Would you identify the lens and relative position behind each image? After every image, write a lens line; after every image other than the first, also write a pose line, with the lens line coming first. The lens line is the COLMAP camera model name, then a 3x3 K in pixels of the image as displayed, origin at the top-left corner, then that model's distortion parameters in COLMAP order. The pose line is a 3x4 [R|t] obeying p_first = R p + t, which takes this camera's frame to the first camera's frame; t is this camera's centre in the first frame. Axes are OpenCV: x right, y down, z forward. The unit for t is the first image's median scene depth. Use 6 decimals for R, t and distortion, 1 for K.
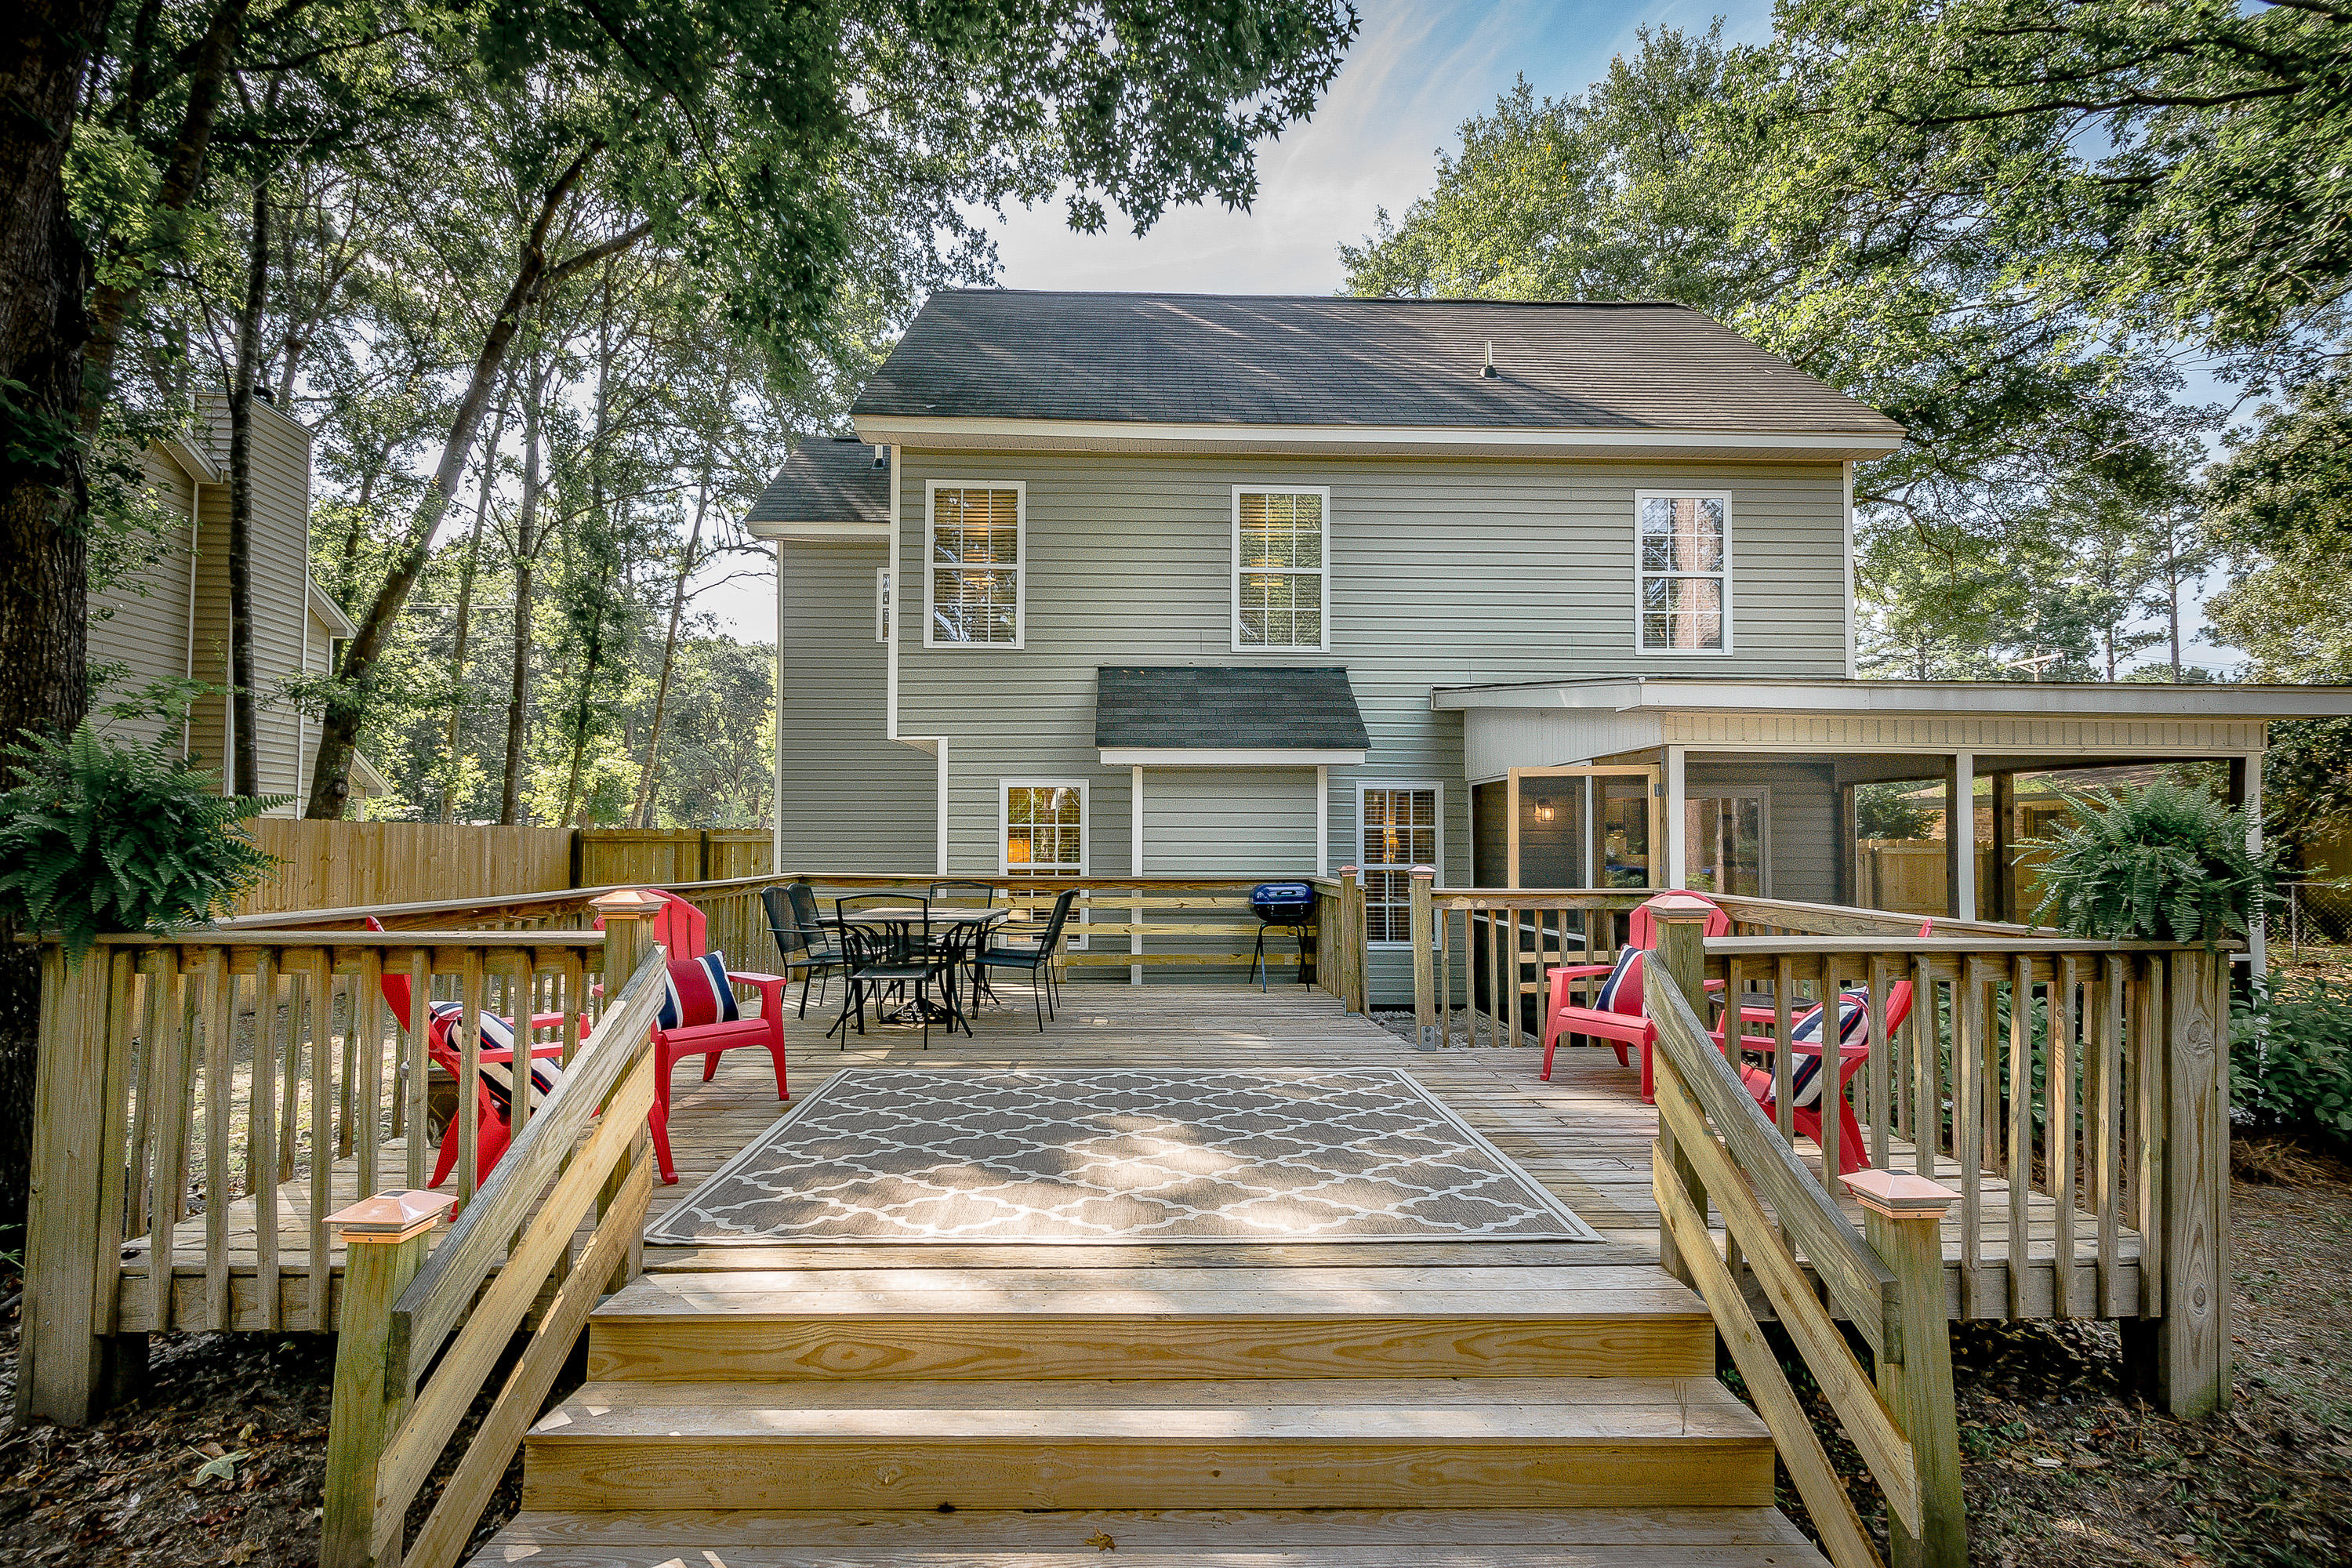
lens RADIAL K [[1048.5, 0, 1173.2], [0, 1048.5, 834.8], [0, 0, 1]] dist [0.001888, -0.000038]
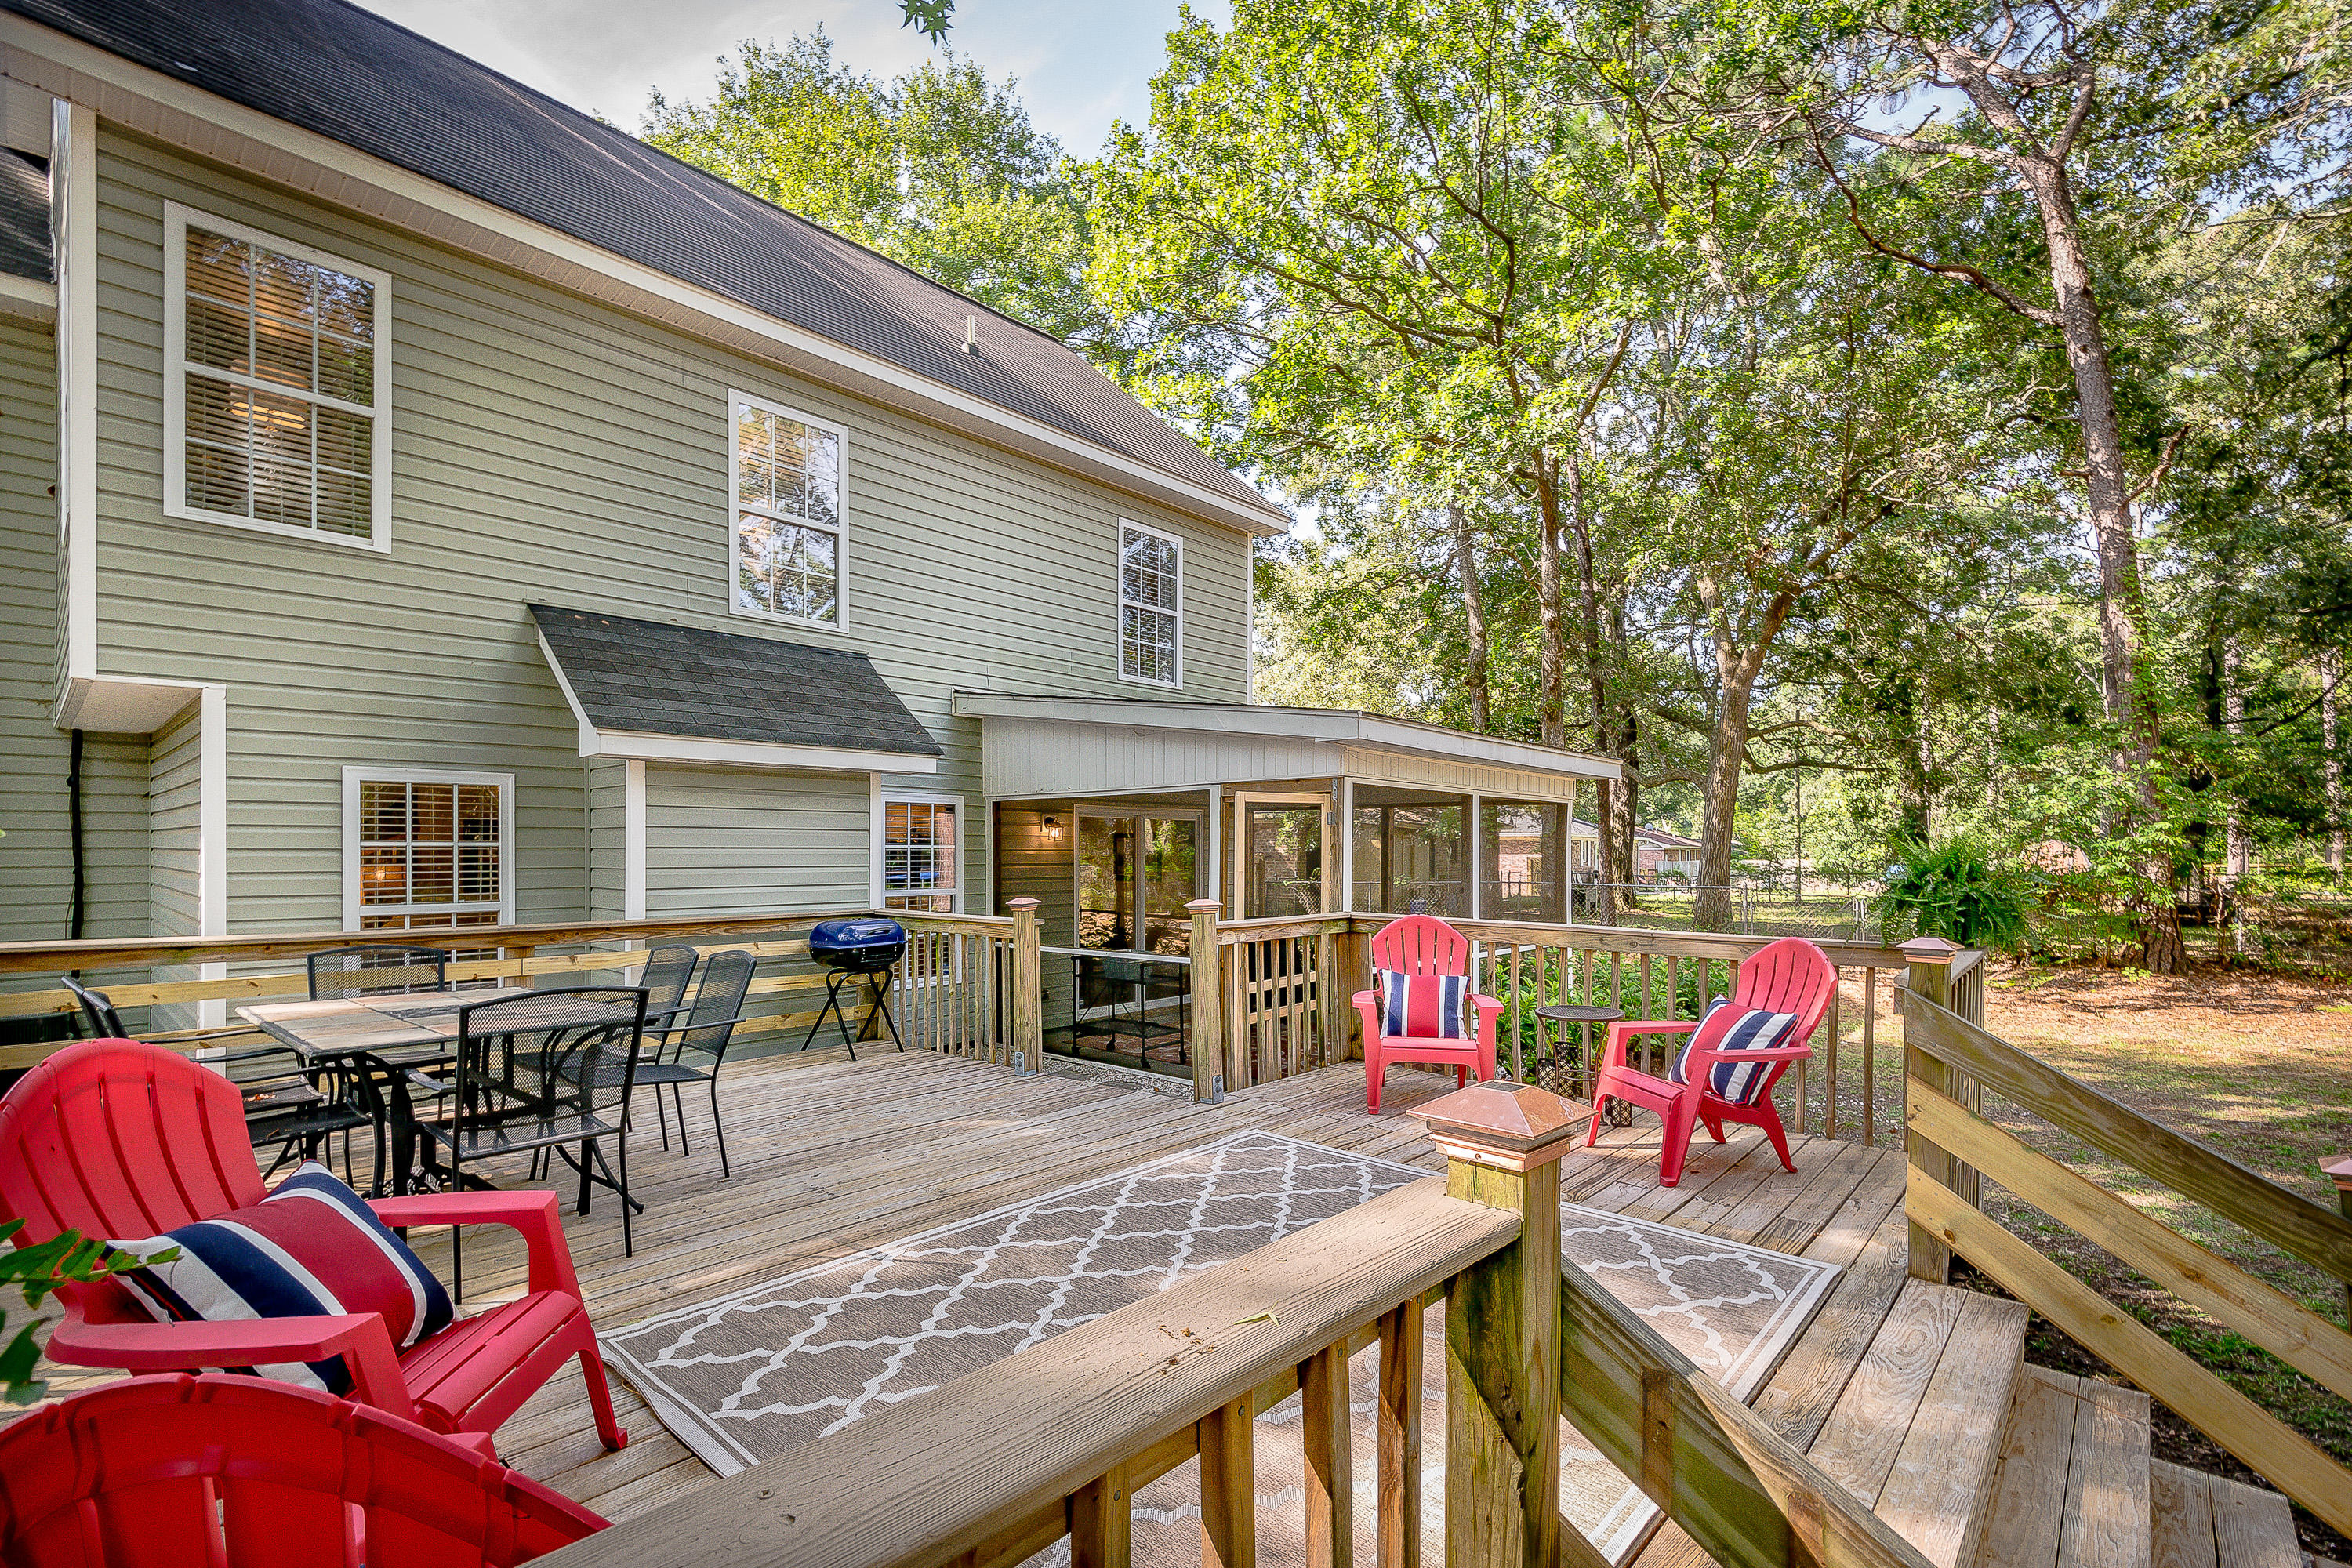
lens RADIAL K [[1048.5, 0, 1173.2], [0, 1048.5, 834.8], [0, 0, 1]] dist [0.001888, -0.000038]
pose [[0.687194, 0.006826, 0.726441, -0.271762], [-0.002782, 0.999973, -0.006765, -0.011946], [-0.726468, 0.002628, 0.687195, 0.256894]]
